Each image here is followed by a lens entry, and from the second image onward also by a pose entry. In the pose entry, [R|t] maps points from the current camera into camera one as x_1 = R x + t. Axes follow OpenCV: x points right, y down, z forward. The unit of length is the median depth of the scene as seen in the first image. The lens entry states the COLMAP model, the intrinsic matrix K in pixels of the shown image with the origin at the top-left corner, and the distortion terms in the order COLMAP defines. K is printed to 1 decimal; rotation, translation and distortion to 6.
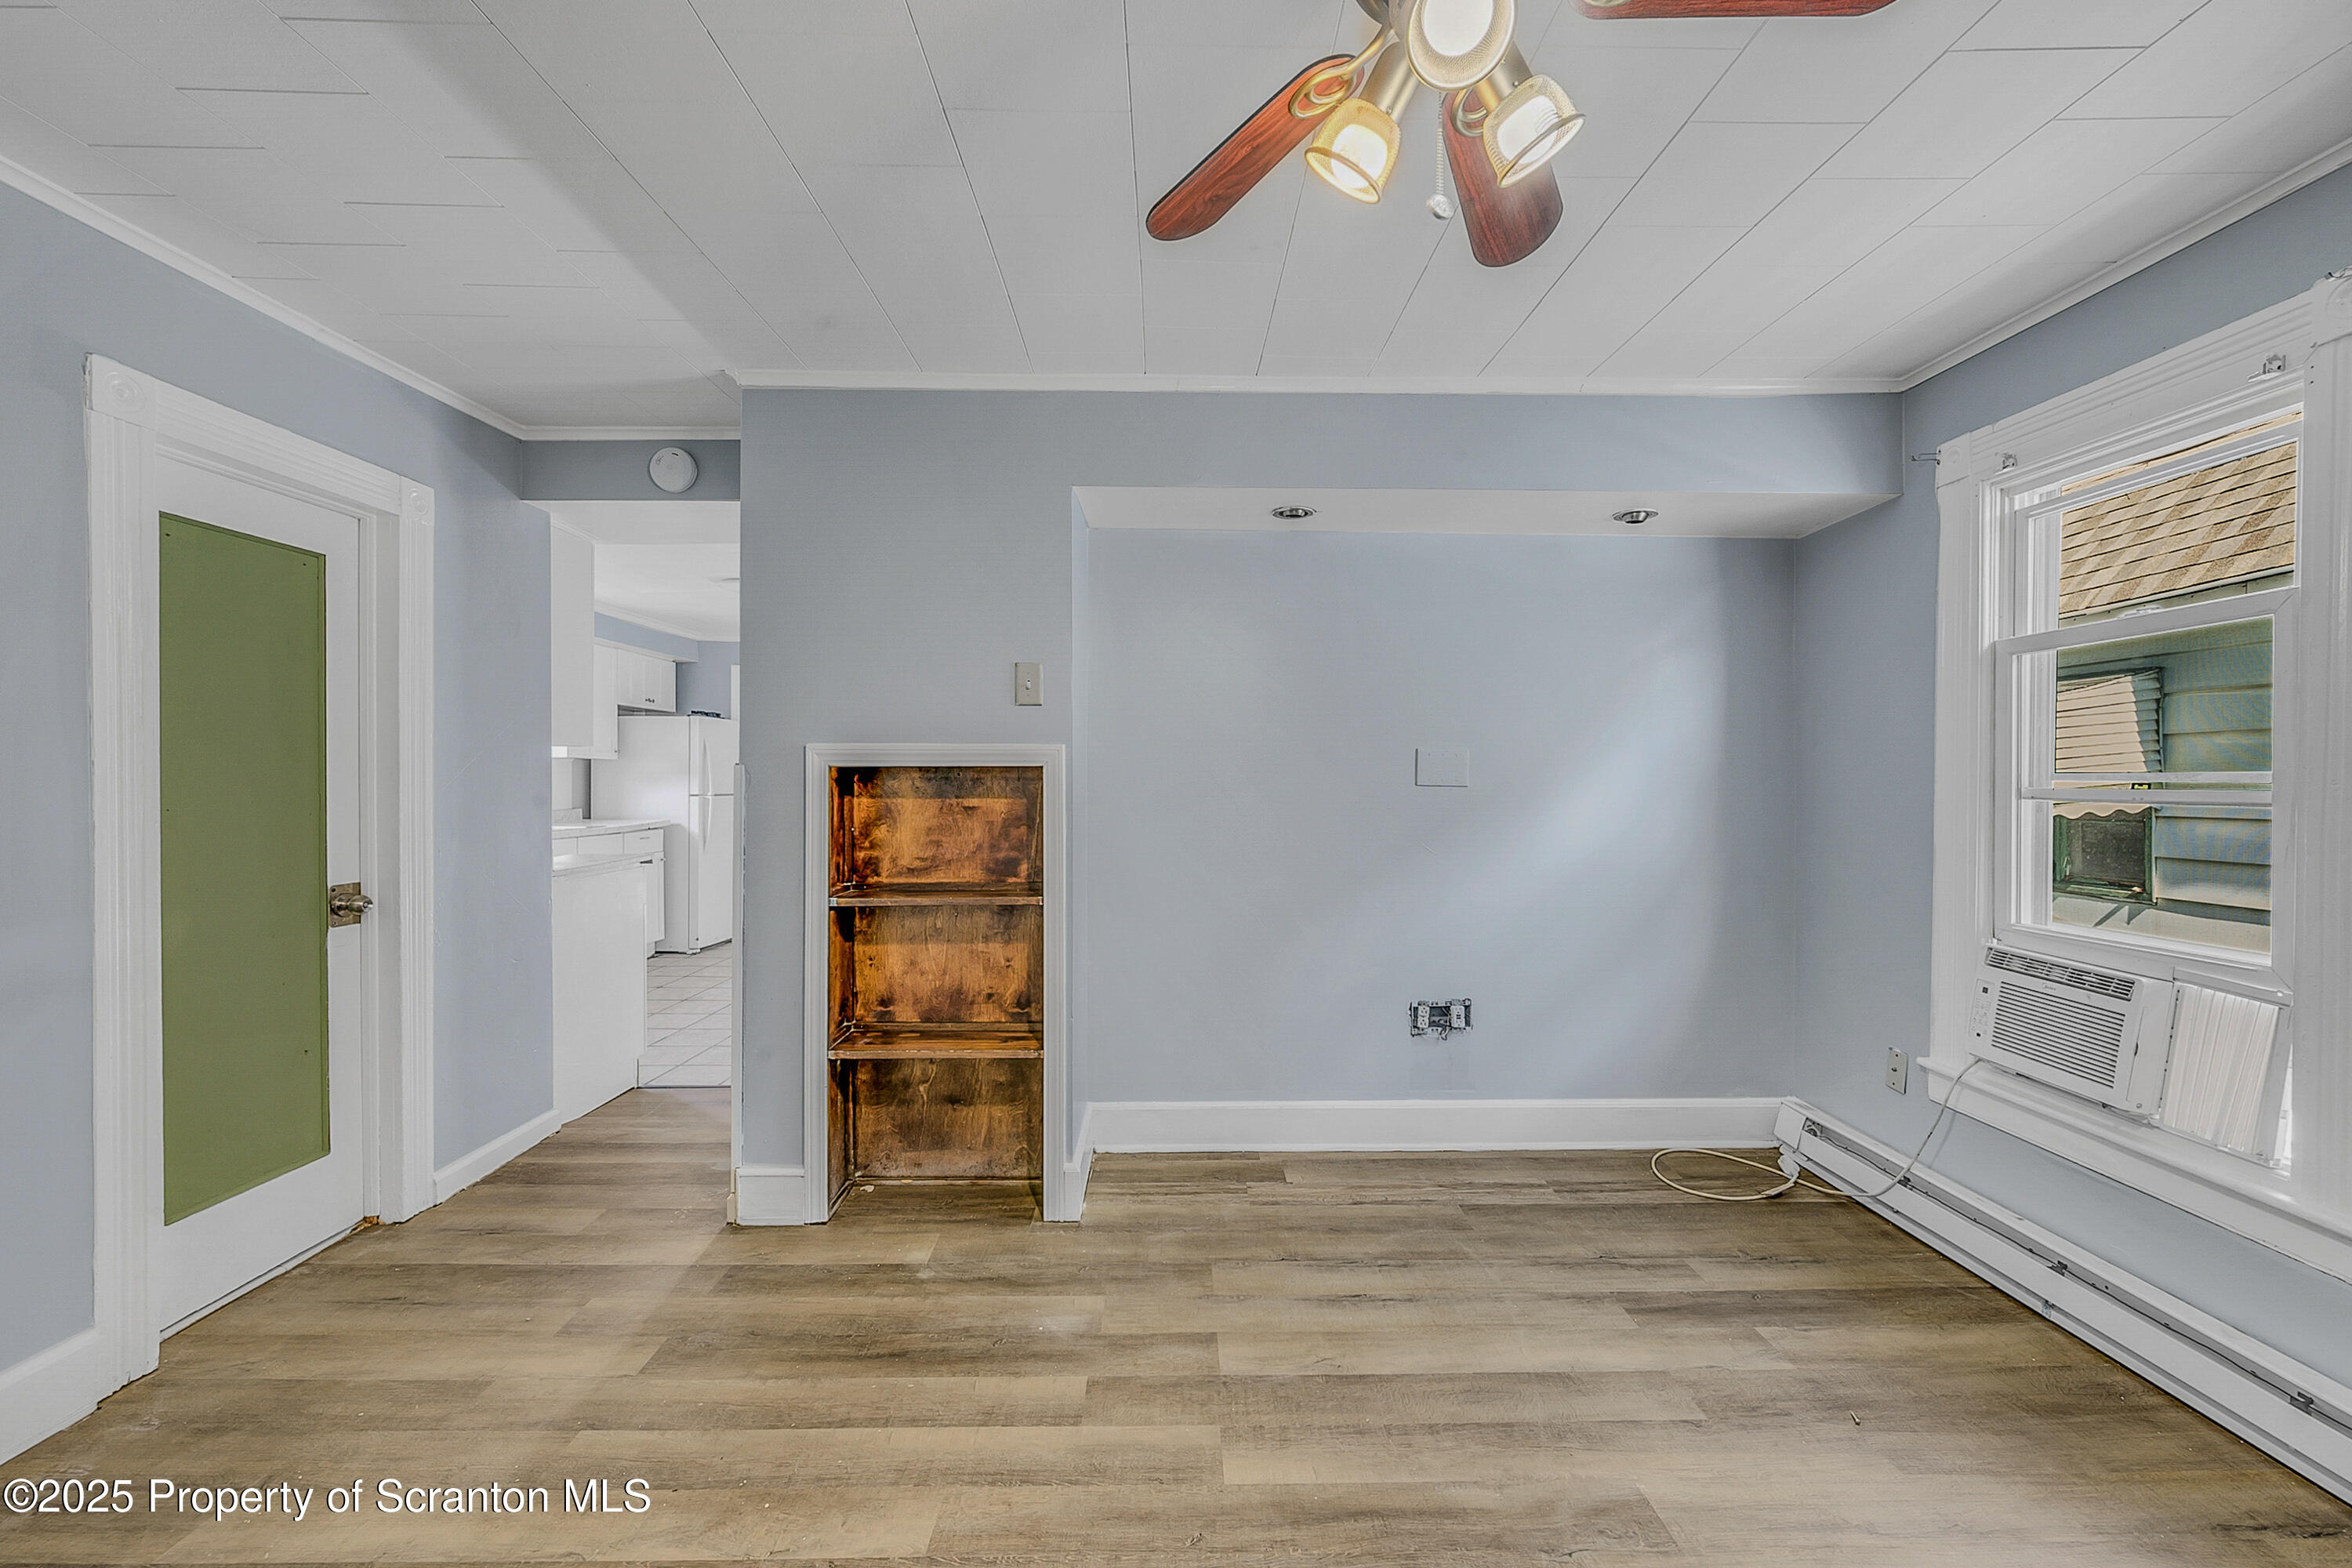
lens RADIAL K [[928.2, 0, 1182.7], [0, 928.2, 783.9], [0, 0, 1]] dist [-0.000062, 0.000275]
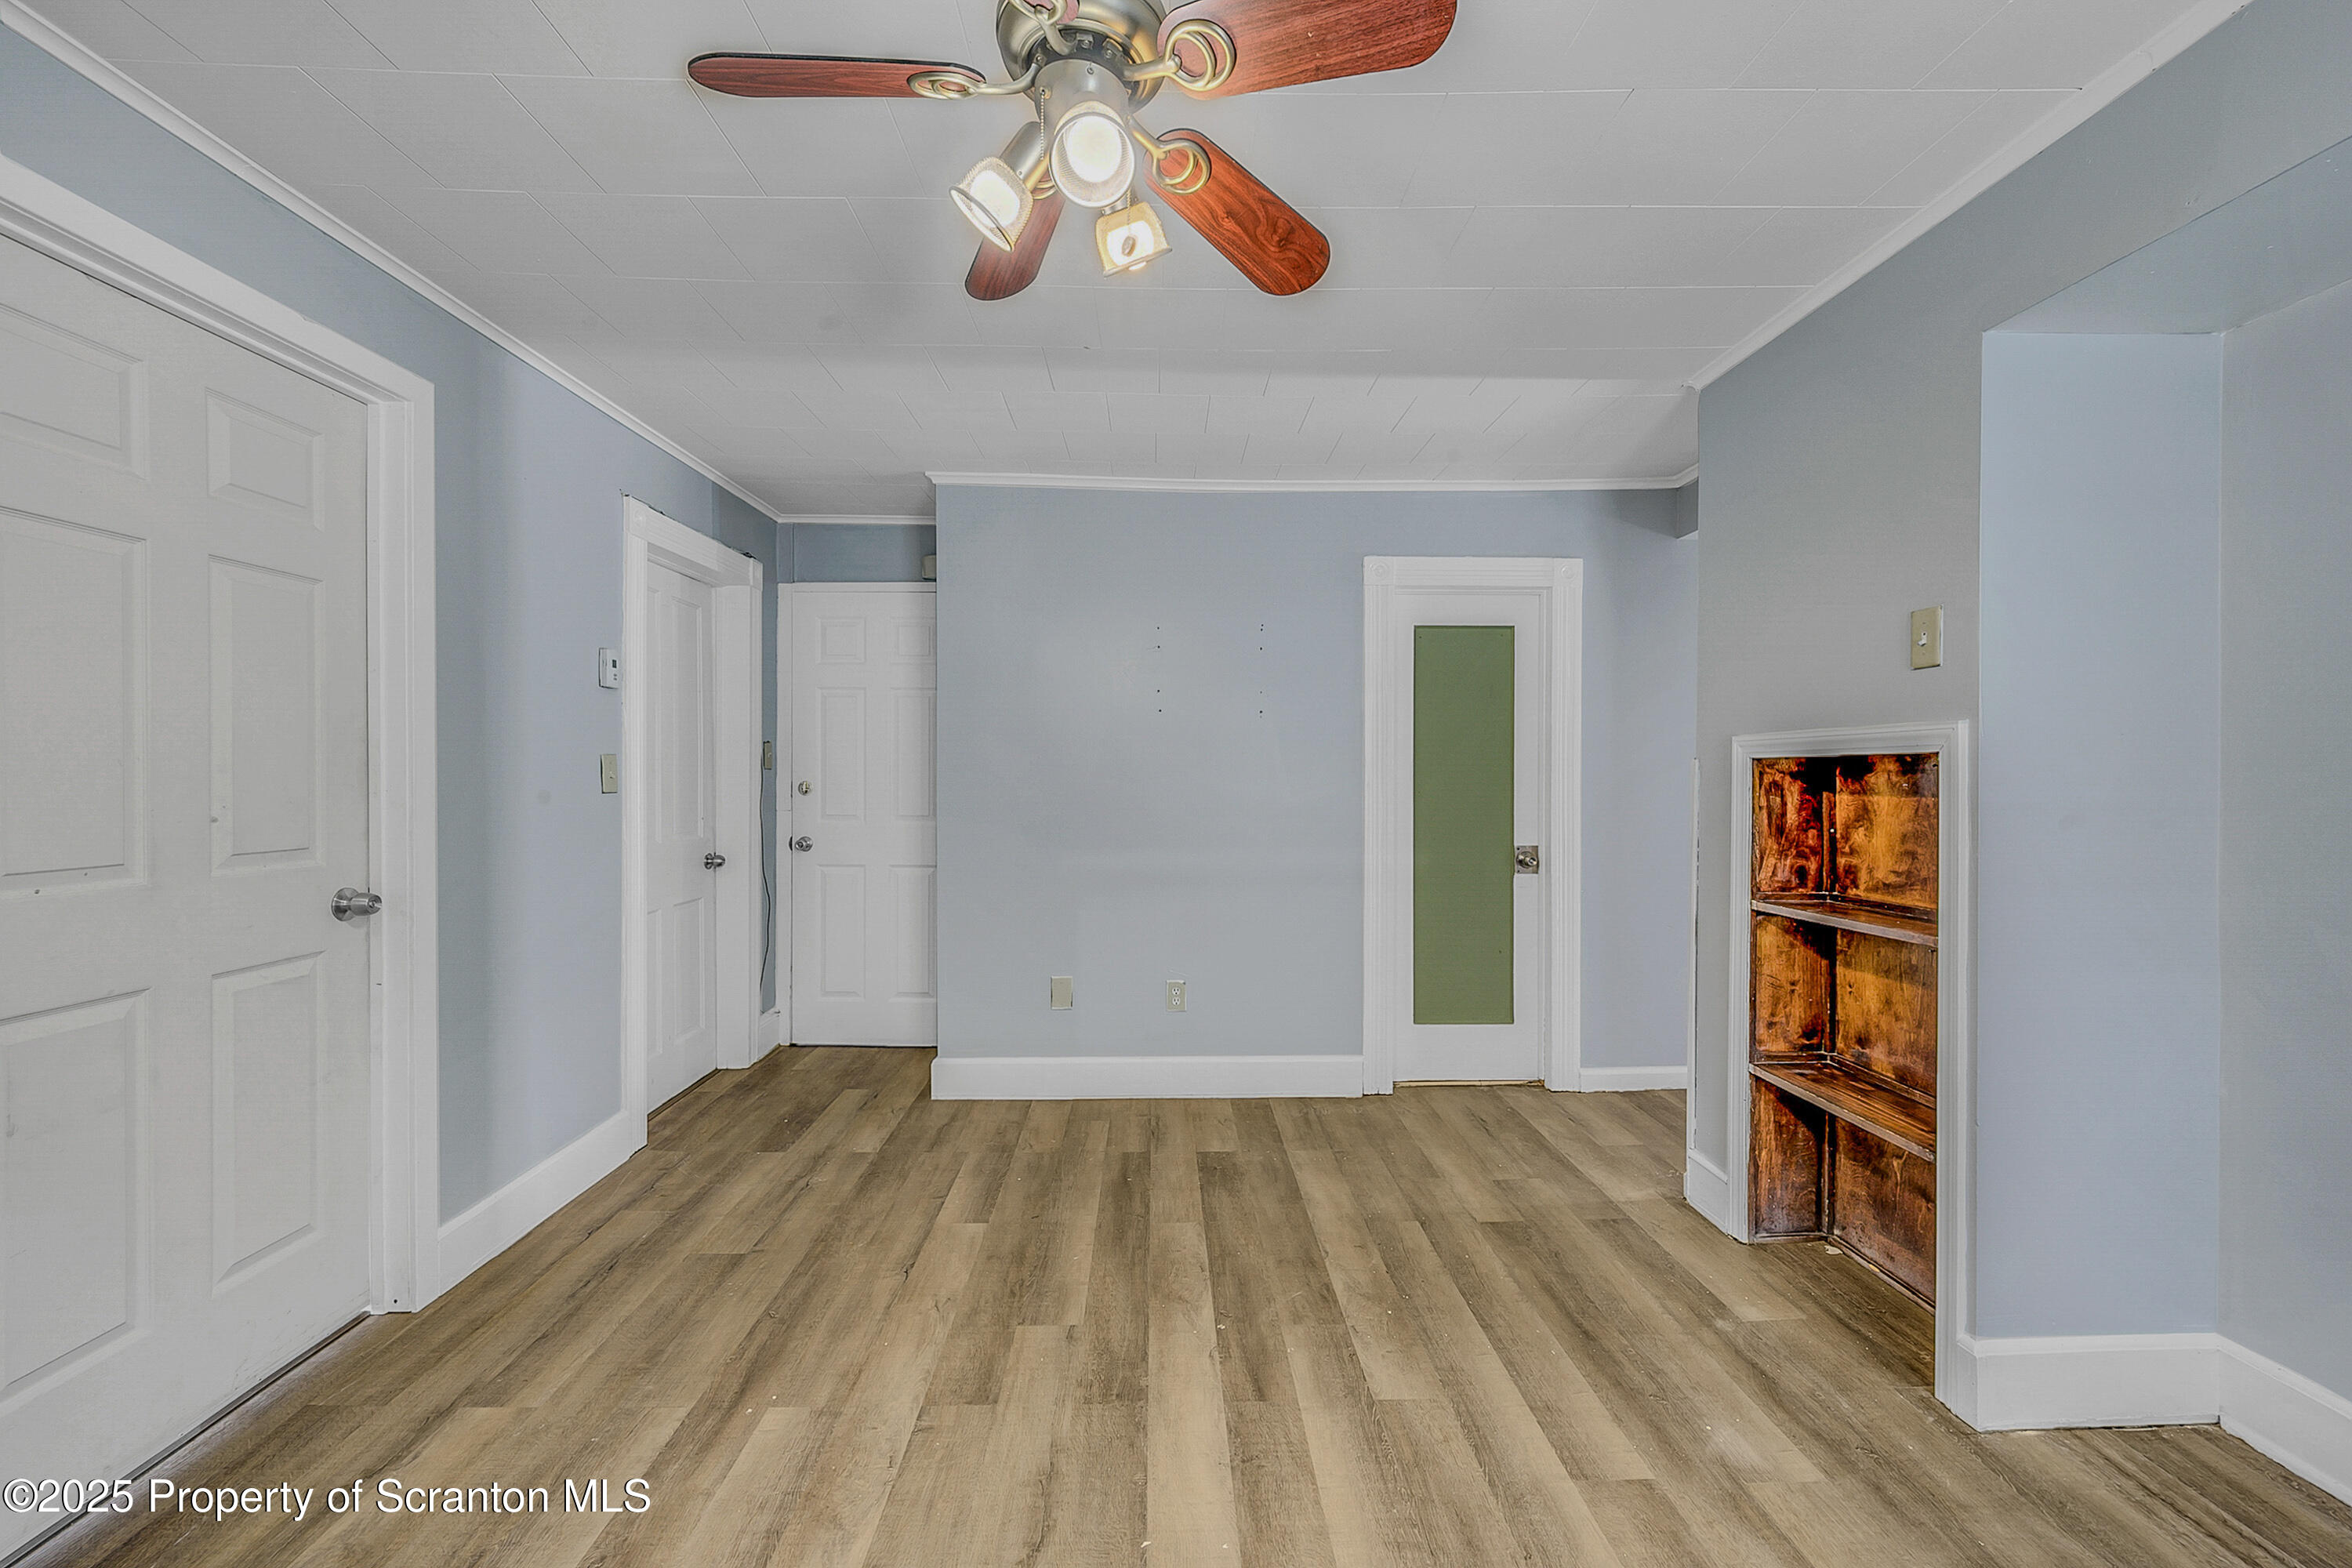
lens RADIAL K [[928.2, 0, 1182.7], [0, 928.2, 783.9], [0, 0, 1]] dist [-0.000062, 0.000275]
pose [[0.018626, 0.005719, -0.999810, 0.543999], [-0.006630, 0.999962, 0.005597, 0.004862], [0.999805, 0.006525, 0.018664, 0.412577]]
